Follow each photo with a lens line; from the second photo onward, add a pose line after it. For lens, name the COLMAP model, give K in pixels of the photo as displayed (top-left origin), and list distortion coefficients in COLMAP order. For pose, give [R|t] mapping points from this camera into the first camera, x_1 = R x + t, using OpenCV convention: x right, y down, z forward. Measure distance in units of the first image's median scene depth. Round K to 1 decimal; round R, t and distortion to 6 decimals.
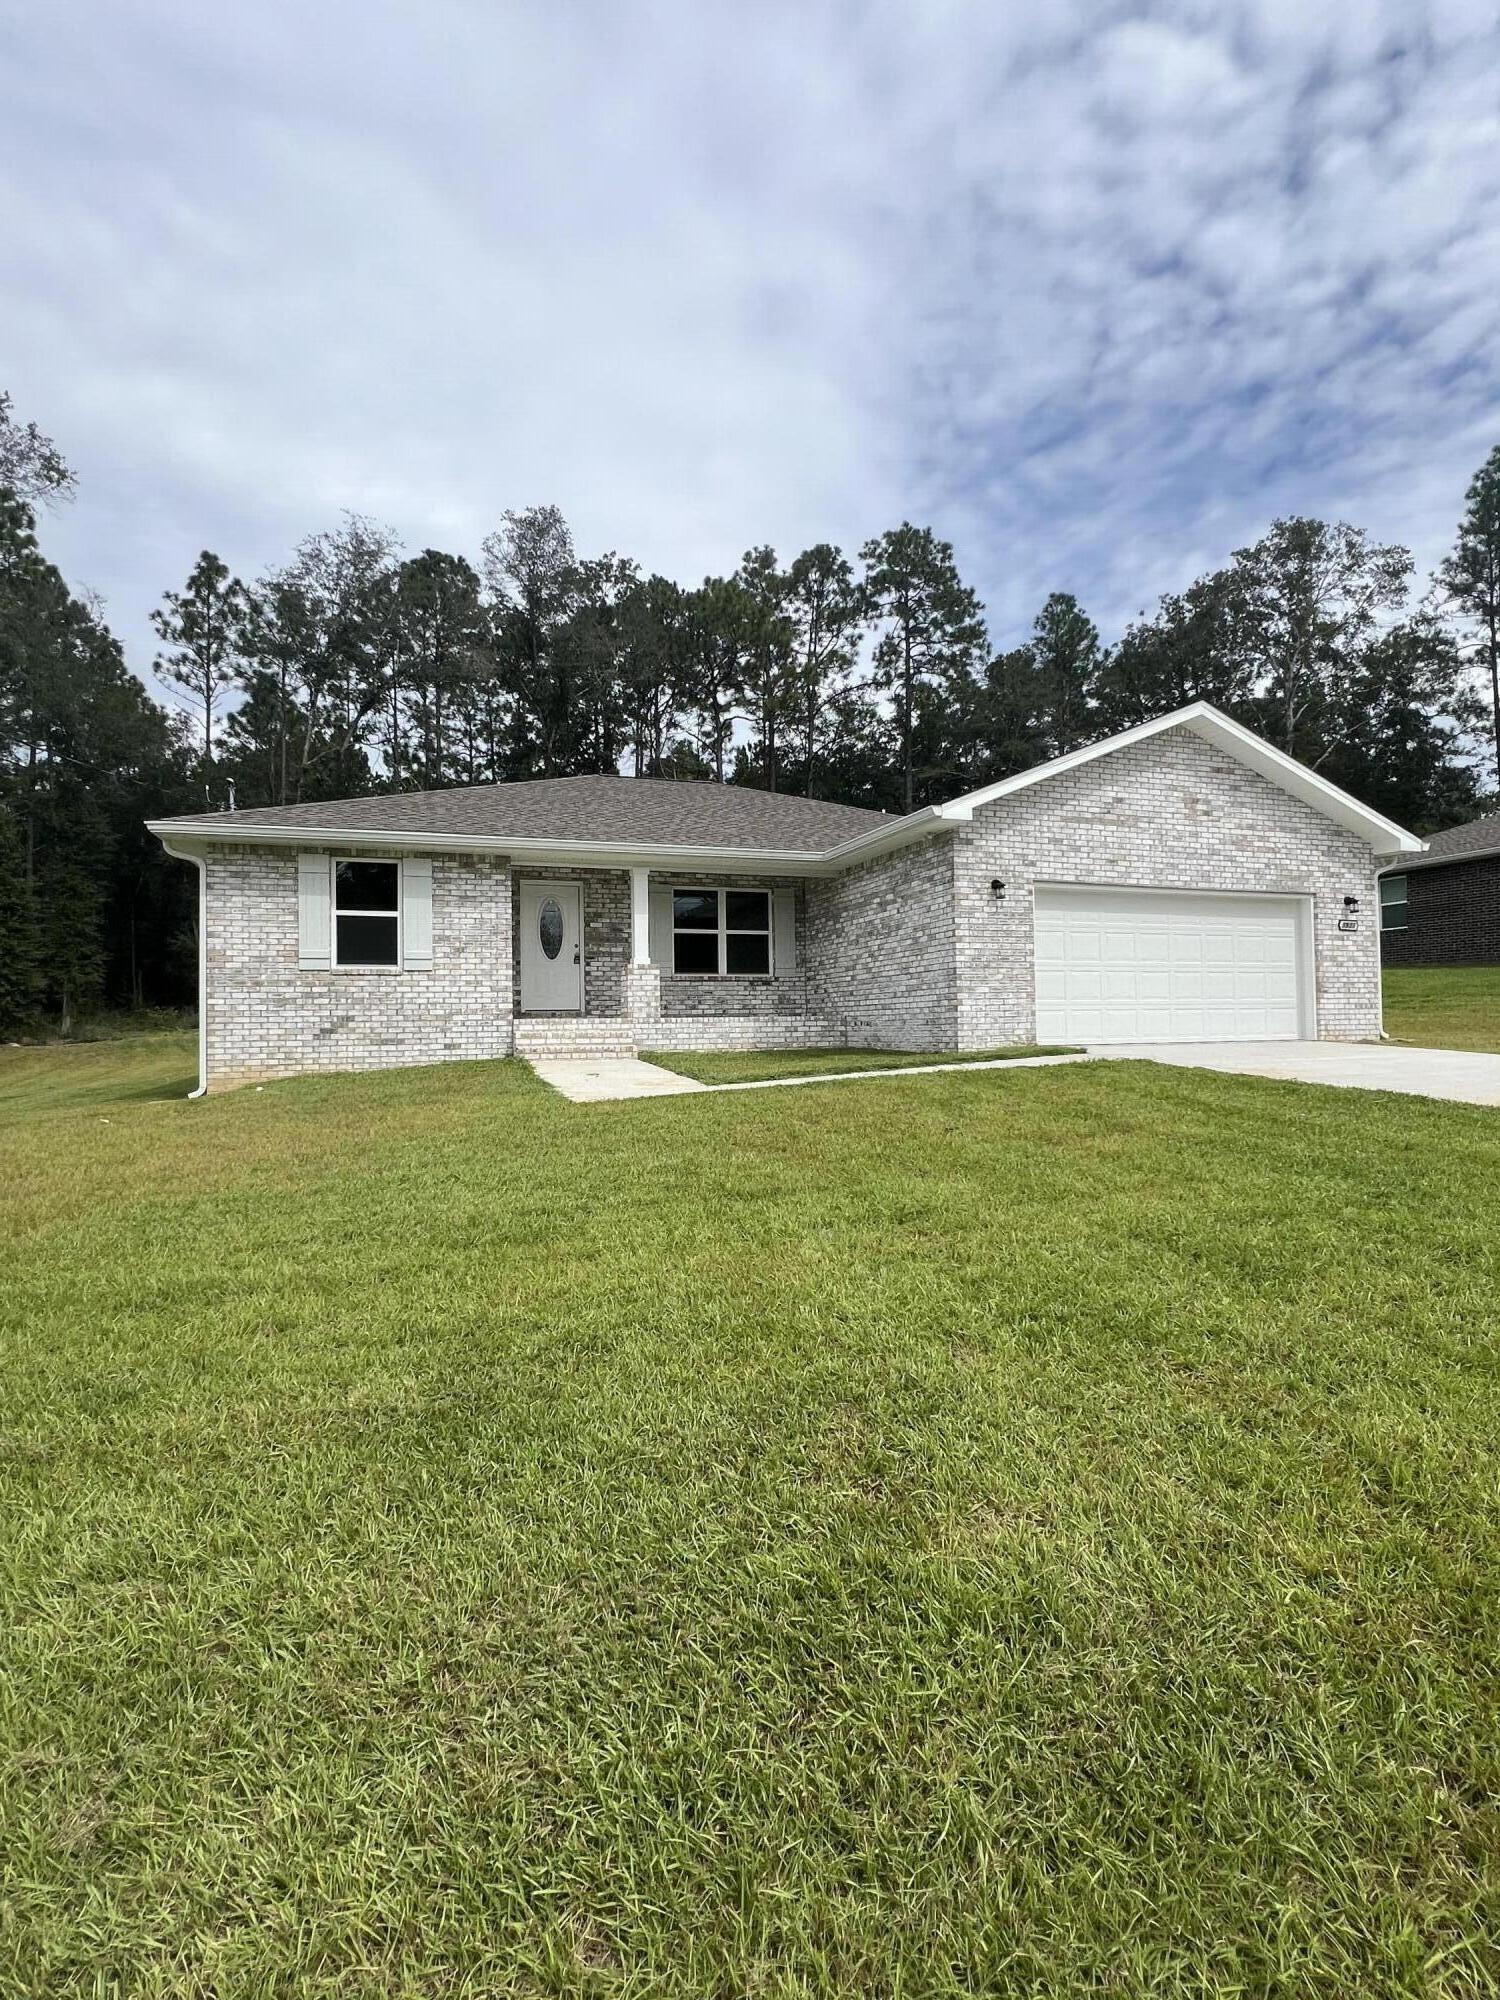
lens RADIAL K [[936.7, 0, 749.9], [0, 936.7, 998.8], [0, 0, 1]] dist [-0.006482, 0.000514]
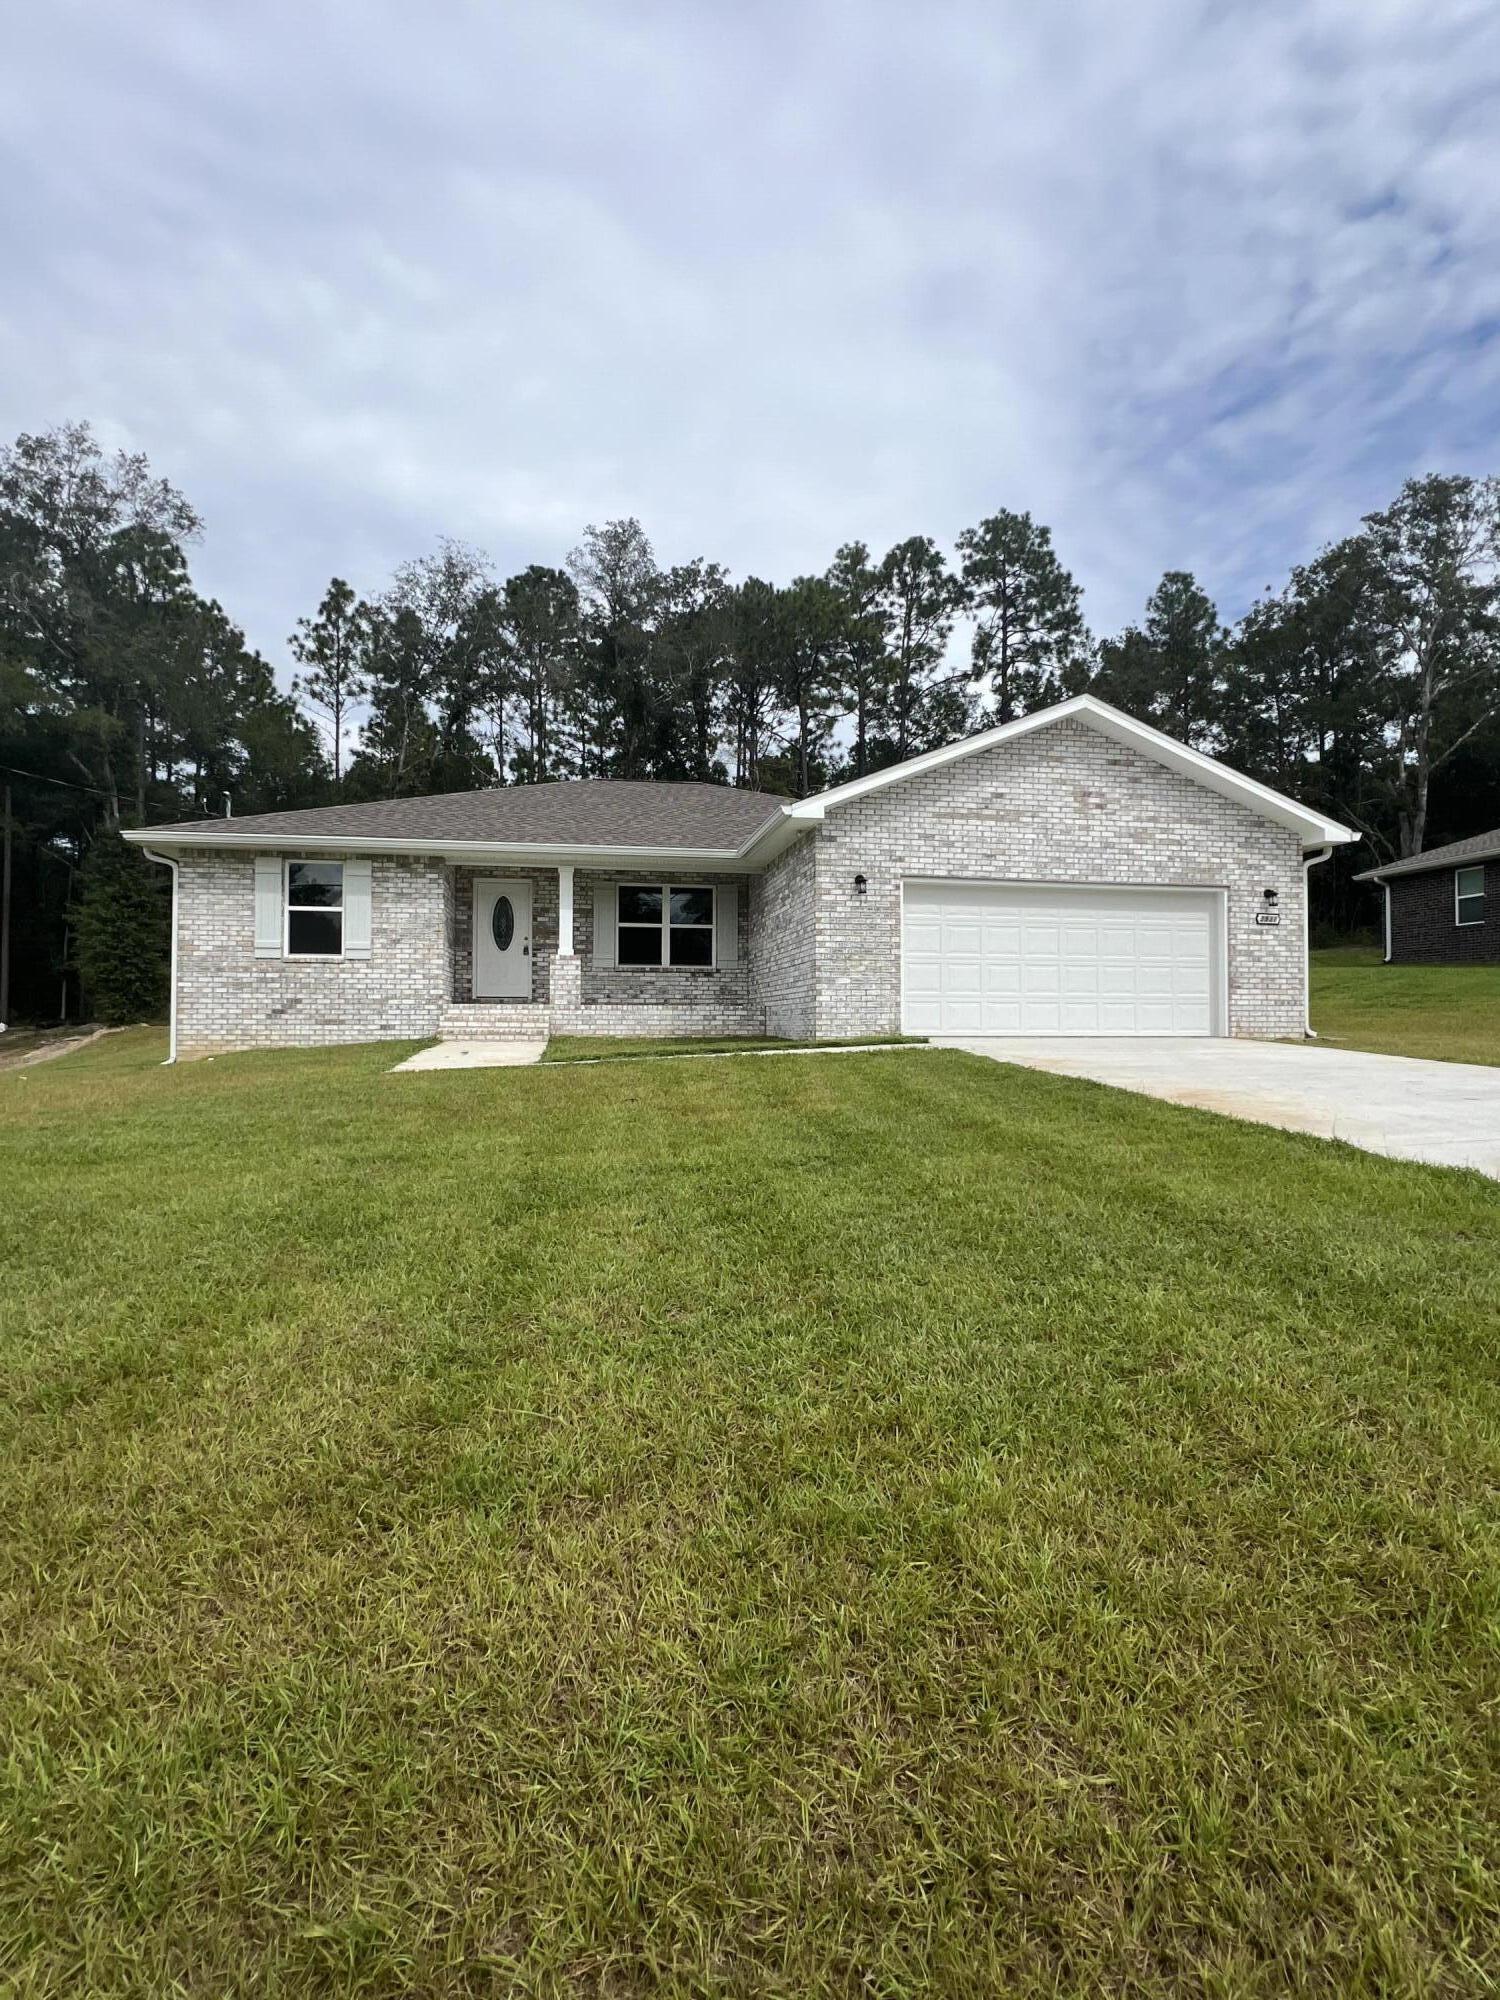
lens RADIAL K [[936.7, 0, 749.9], [0, 936.7, 998.8], [0, 0, 1]] dist [-0.006482, 0.000514]
pose [[0.988040, 0.012790, -0.153664, 0.225121], [-0.012086, 0.999912, 0.005515, 0.004229], [0.153721, -0.003591, 0.988108, -0.033370]]
